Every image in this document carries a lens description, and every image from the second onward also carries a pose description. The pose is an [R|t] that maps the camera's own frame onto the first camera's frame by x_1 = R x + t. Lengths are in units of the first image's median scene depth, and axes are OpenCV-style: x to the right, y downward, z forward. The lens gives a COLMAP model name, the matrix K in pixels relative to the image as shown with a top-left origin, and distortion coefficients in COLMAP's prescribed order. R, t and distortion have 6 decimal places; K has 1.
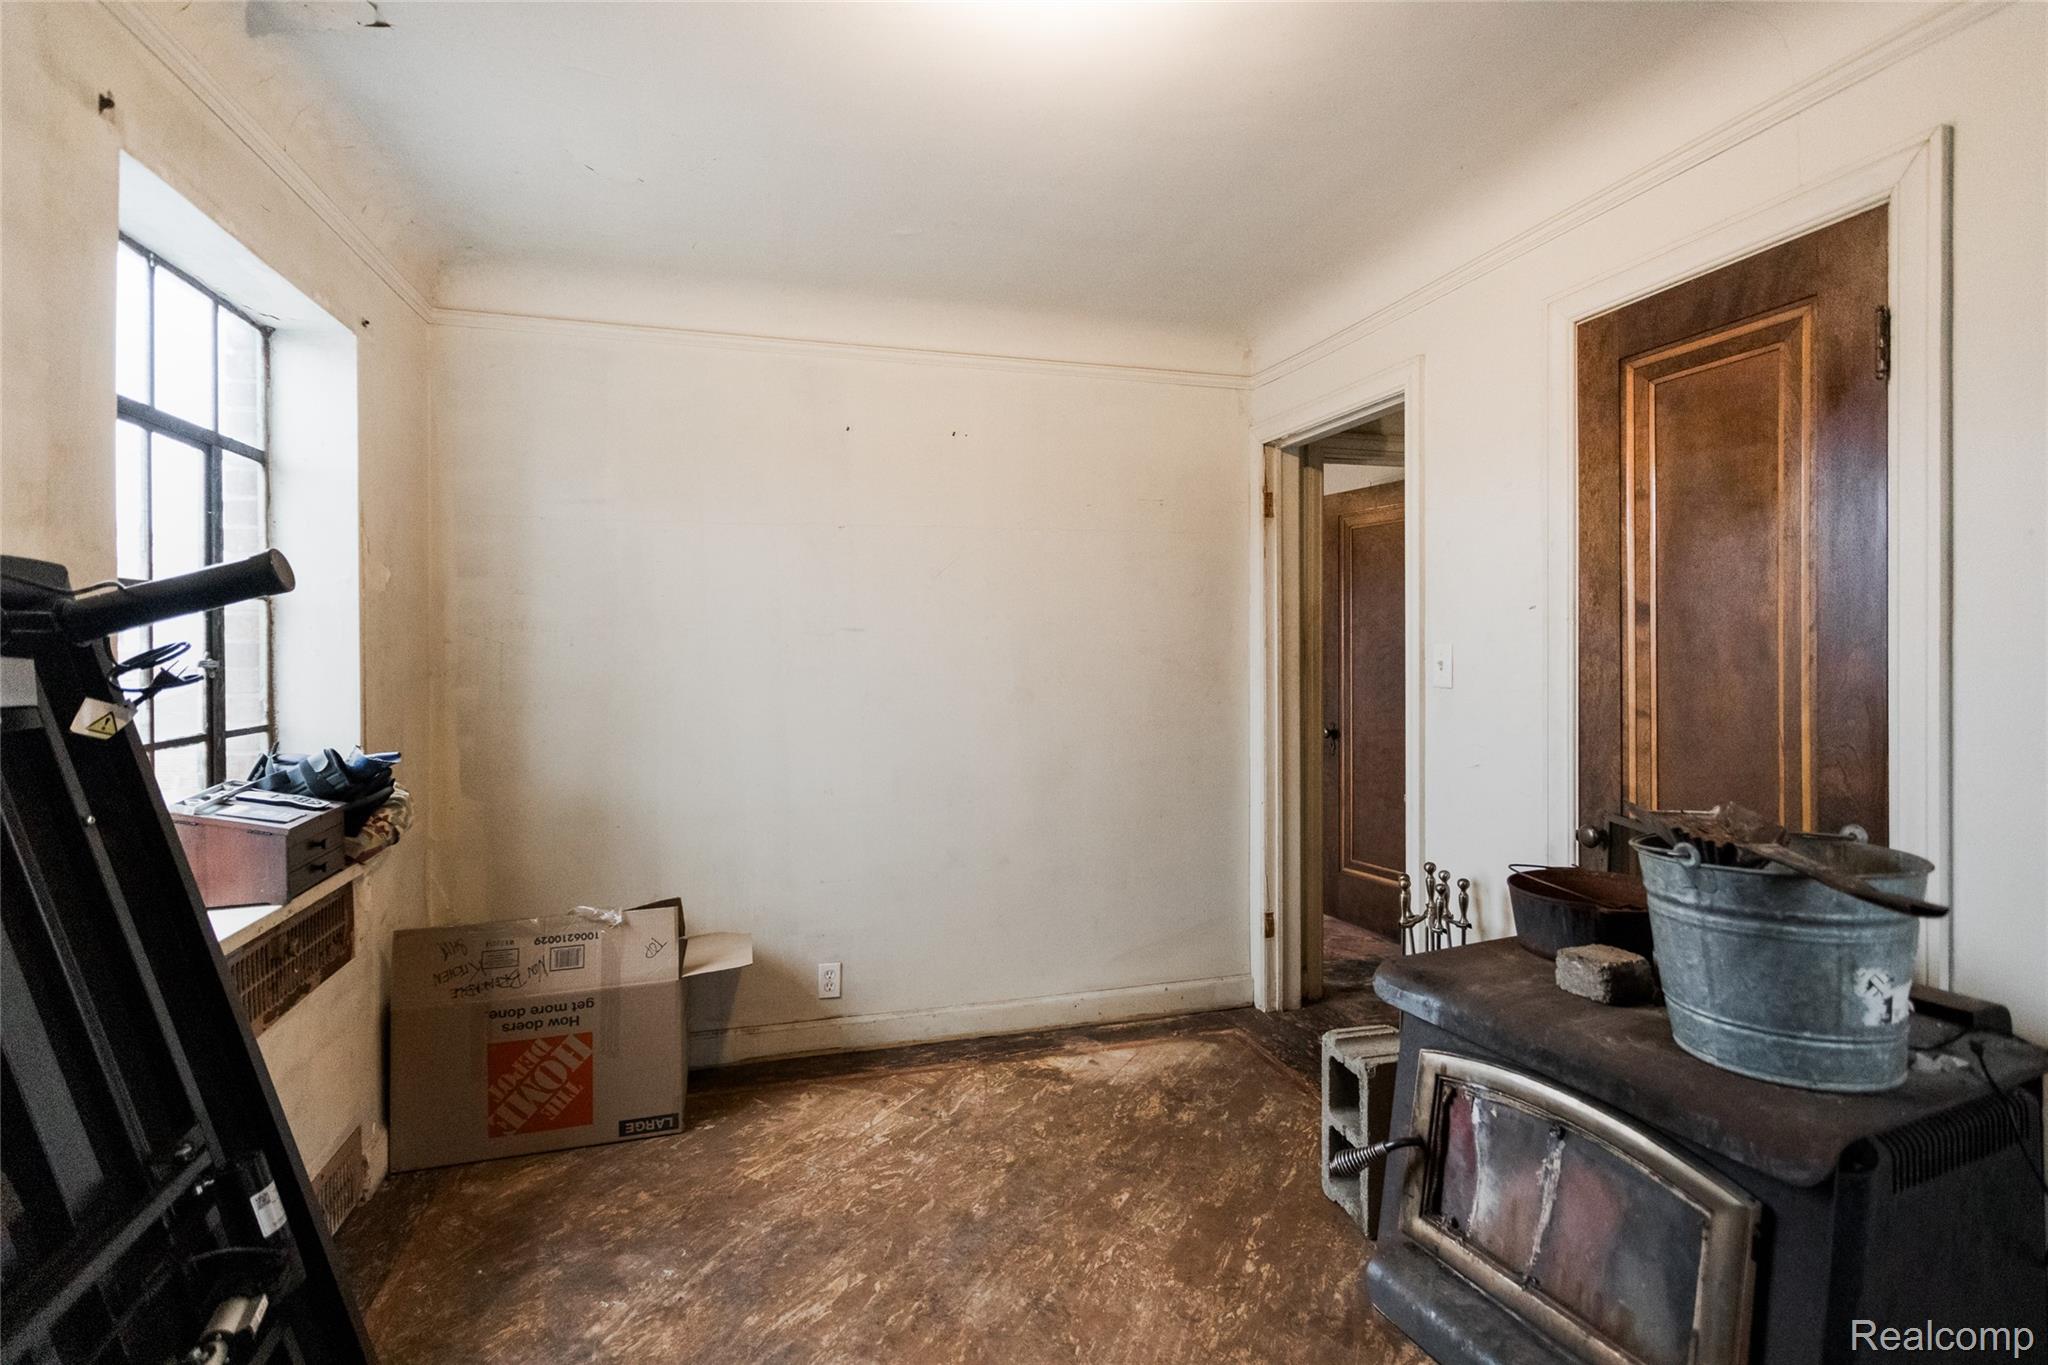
lens RADIAL K [[964.7, 0, 1003.7], [0, 964.7, 643.2], [0, 0, 1]] dist [0.002588, 0.000279]
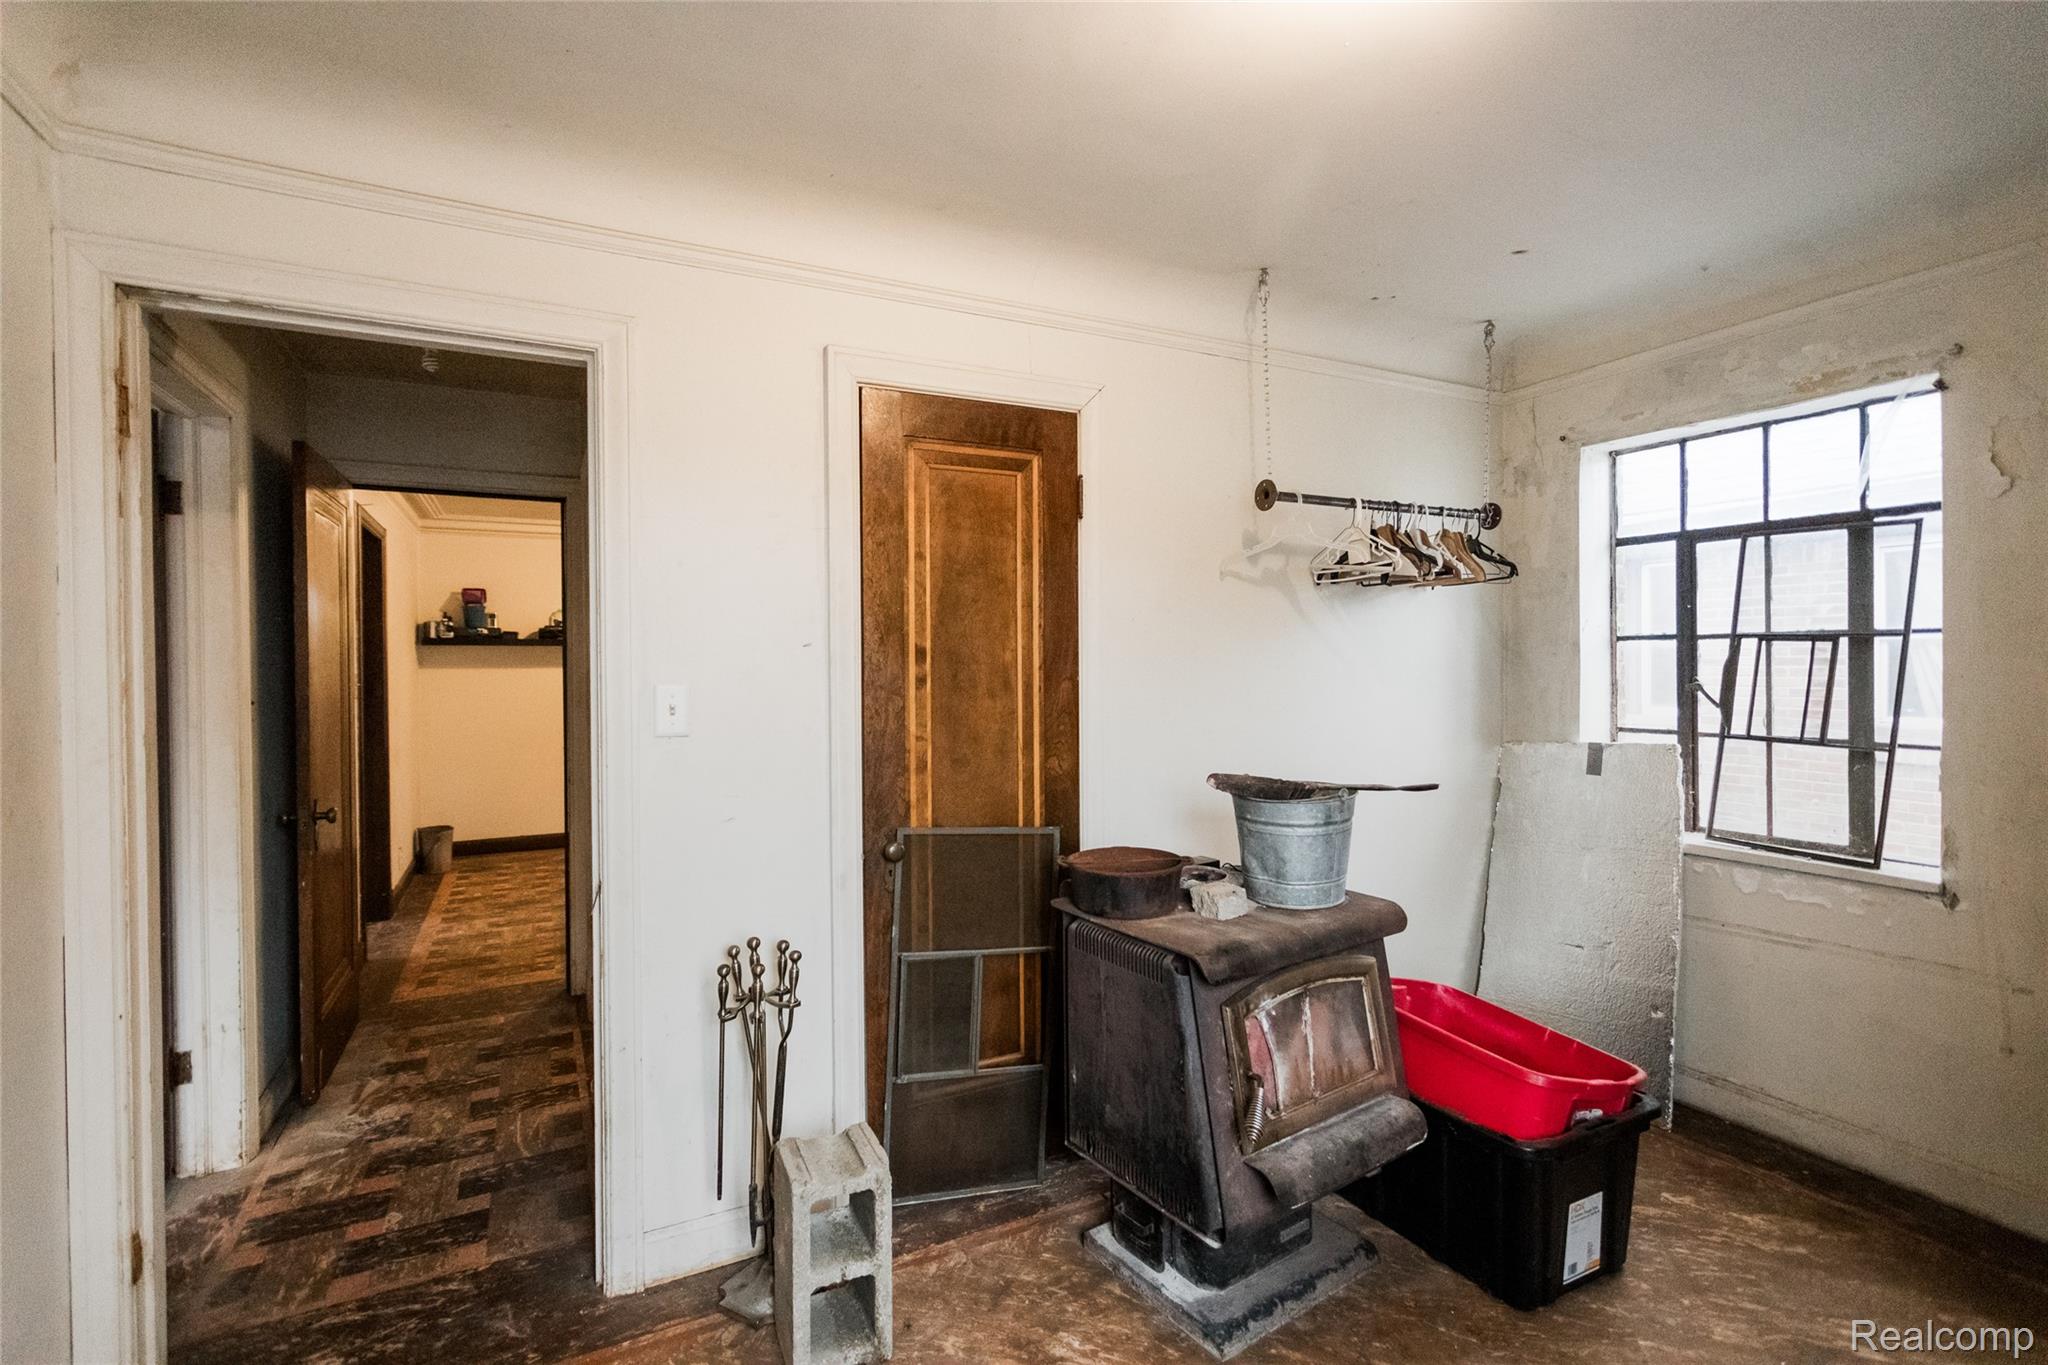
lens RADIAL K [[964.7, 0, 1027.2], [0, 964.7, 672.1], [0, 0, 1]] dist [0.002588, 0.000279]
pose [[-0.212208, 0.000318, 0.977224, -0.537835], [0.008633, 0.999962, 0.001550, -0.009871], [-0.977186, 0.008765, -0.212203, 1.124214]]
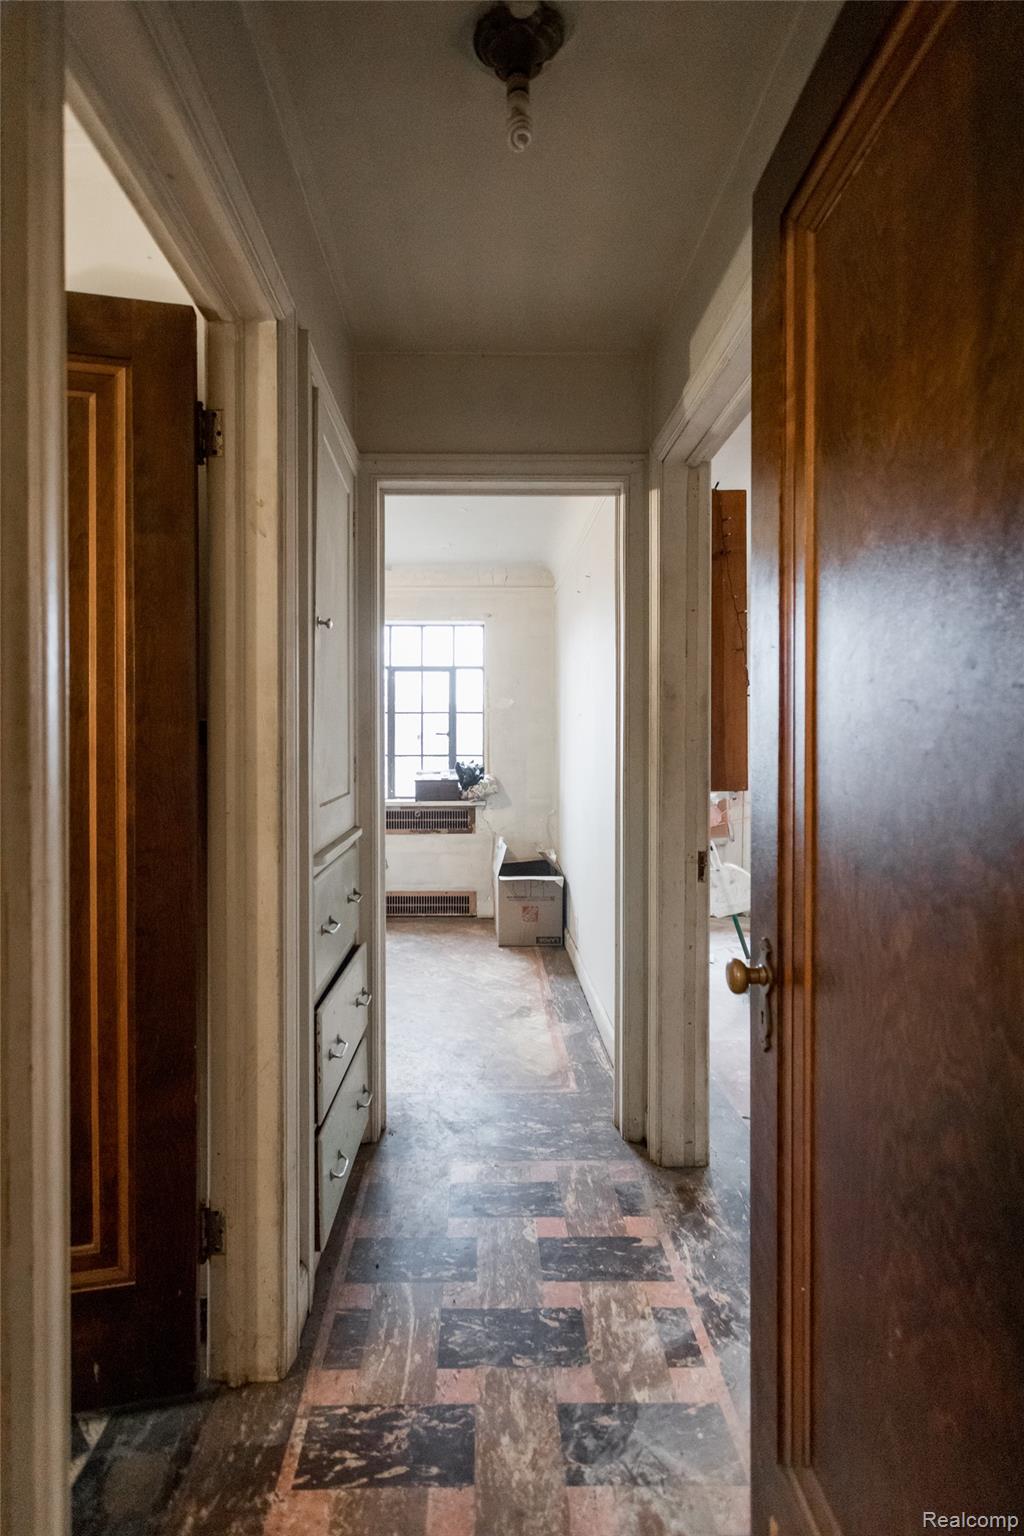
lens RADIAL K [[723.6, 0, 507.4], [0, 723.6, 757.5], [0, 0, 1]] dist [0.002588, 0.000279]
pose [[-0.224823, 0.025740, -0.974059, 1.652985], [-0.003487, 0.999623, 0.027220, 0.034901], [0.974393, 0.009517, -0.224649, 1.804676]]
